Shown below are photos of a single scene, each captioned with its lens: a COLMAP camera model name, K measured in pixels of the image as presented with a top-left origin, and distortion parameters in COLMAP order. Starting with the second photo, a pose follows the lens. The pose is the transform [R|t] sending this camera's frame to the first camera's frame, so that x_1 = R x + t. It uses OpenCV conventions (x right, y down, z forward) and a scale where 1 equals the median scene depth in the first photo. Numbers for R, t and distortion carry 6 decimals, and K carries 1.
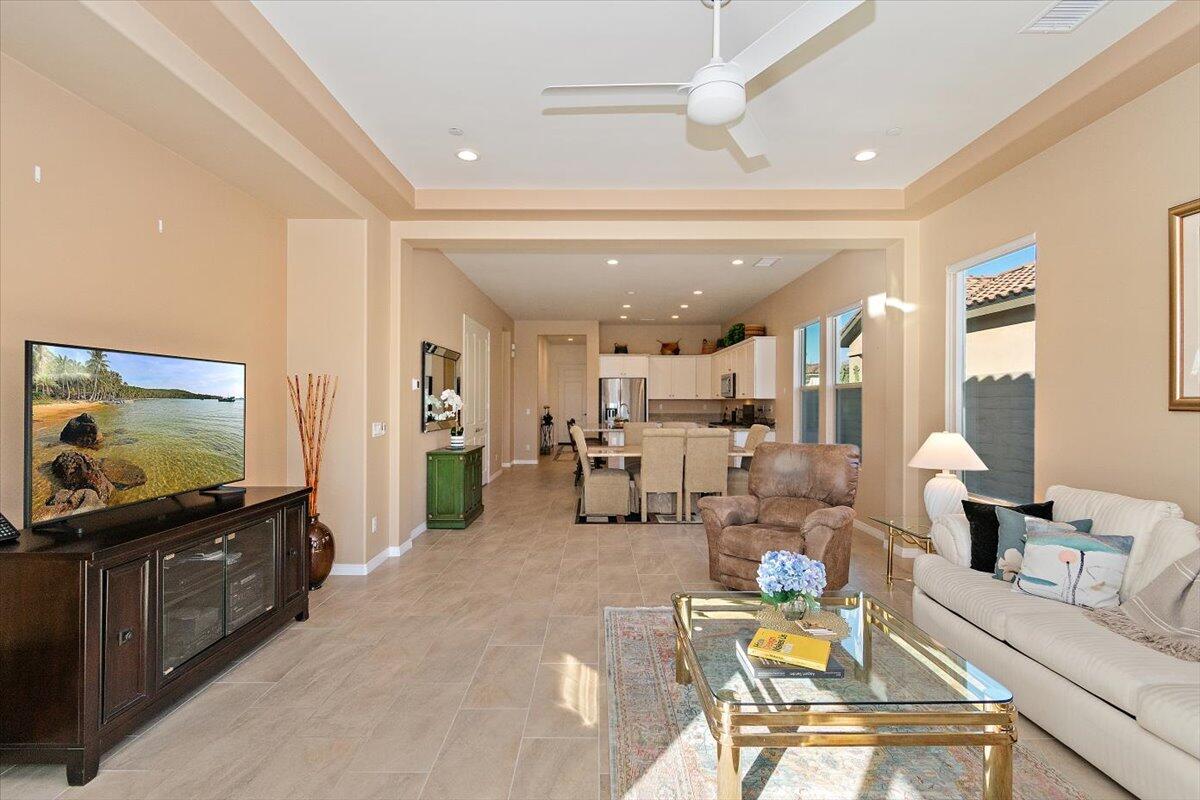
lens RADIAL K [[538.3, 0, 596.9], [0, 538.3, 401.7], [0, 0, 1]] dist [0.004587, -0.000063]
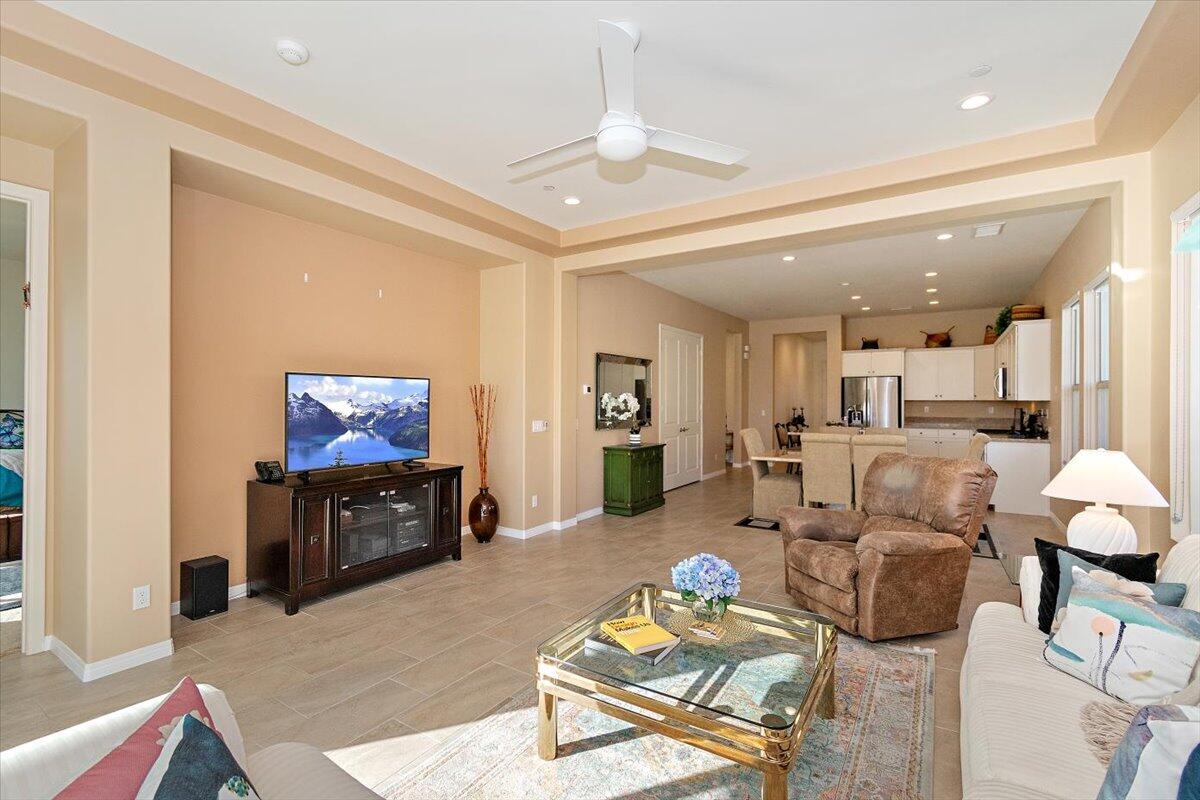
lens RADIAL K [[538.3, 0, 596.9], [0, 538.3, 401.7], [0, 0, 1]] dist [0.004587, -0.000063]
pose [[0.838160, 0.000901, -0.545424, 0.293281], [-0.000793, 1.000000, 0.000434, -0.004961], [0.545425, 0.000068, 0.838160, 0.012167]]
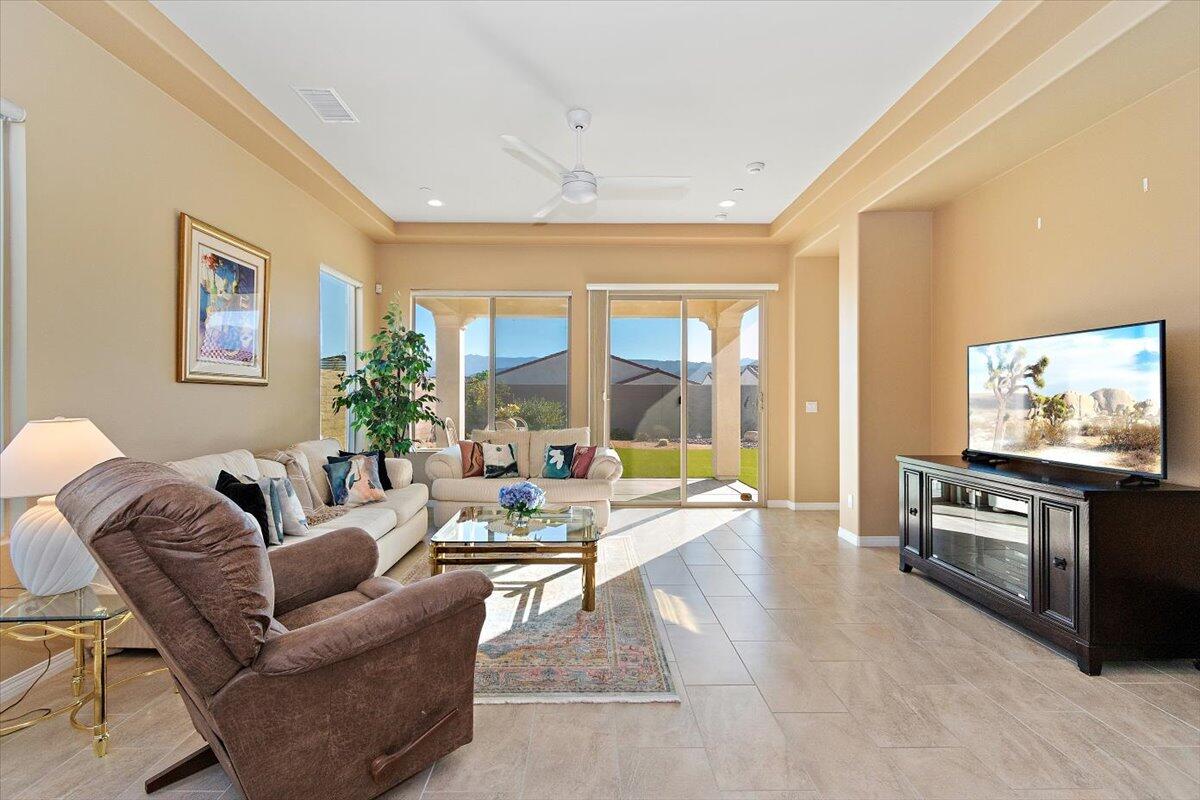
lens RADIAL K [[538.9, 0, 585.0], [0, 538.9, 389.7], [0, 0, 1]] dist [0.001149, -0.000042]
pose [[-0.999997, -0.002090, 0.001053, 0.073707], [-0.002102, 0.999927, -0.011891, 0.018830], [-0.001028, -0.011893, -0.999929, 0.967191]]
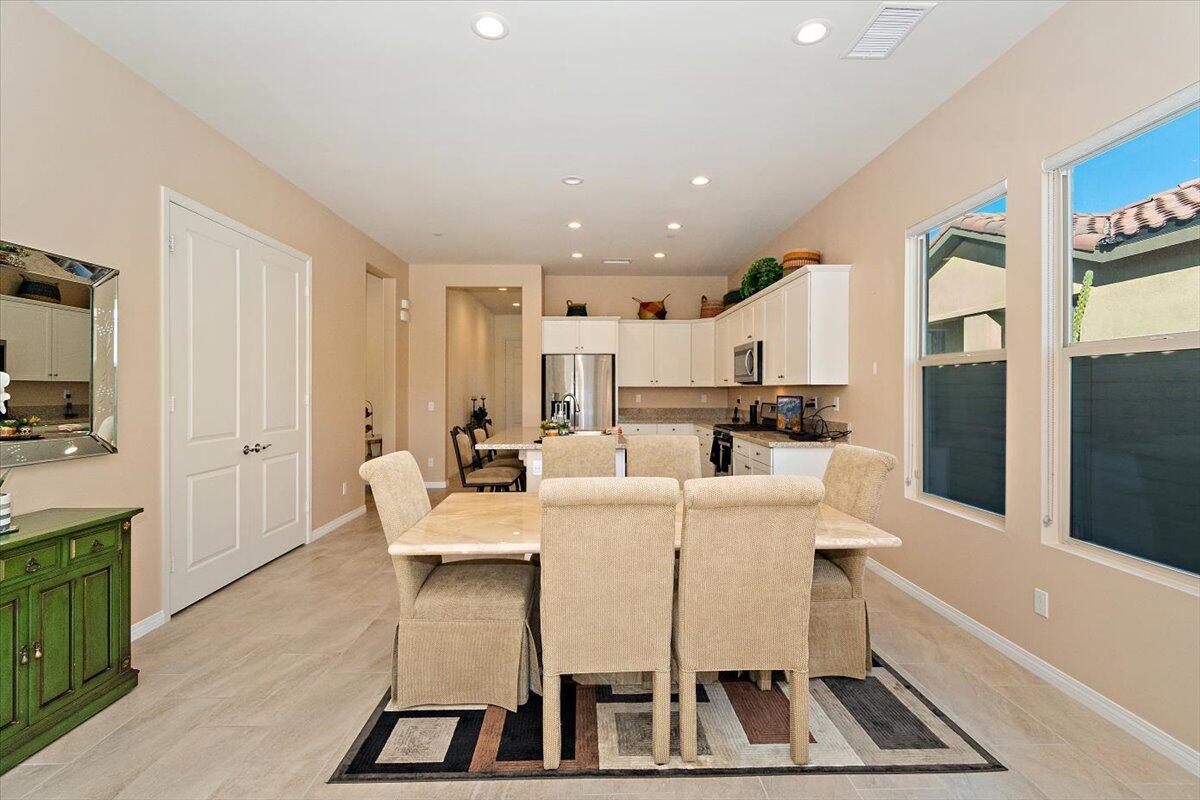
lens RADIAL K [[533.5, 0, 597.1], [0, 533.5, 388.1], [0, 0, 1]] dist [0.000788, -0.000157]
pose [[0.999796, -0.000593, 0.020171, 0.108338], [0.000689, 0.999988, -0.004789, 0.000120], [-0.020168, 0.004802, 0.999785, 0.682335]]
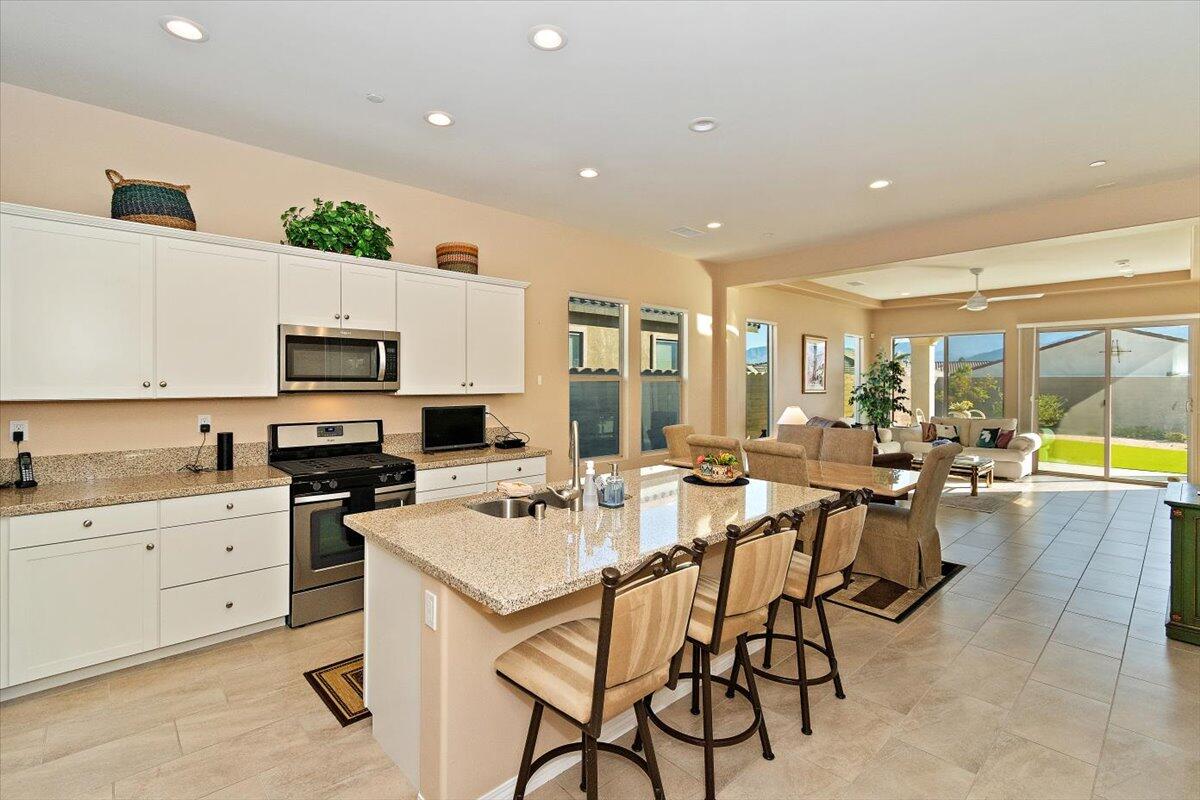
lens RADIAL K [[533.5, 0, 597.1], [0, 533.5, 388.1], [0, 0, 1]] dist [0.000788, -0.000157]
pose [[-0.682103, -0.009986, 0.731188, -0.220098], [-0.002147, 0.999930, 0.011654, -0.024182], [-0.731253, 0.006379, -0.682077, 1.857516]]
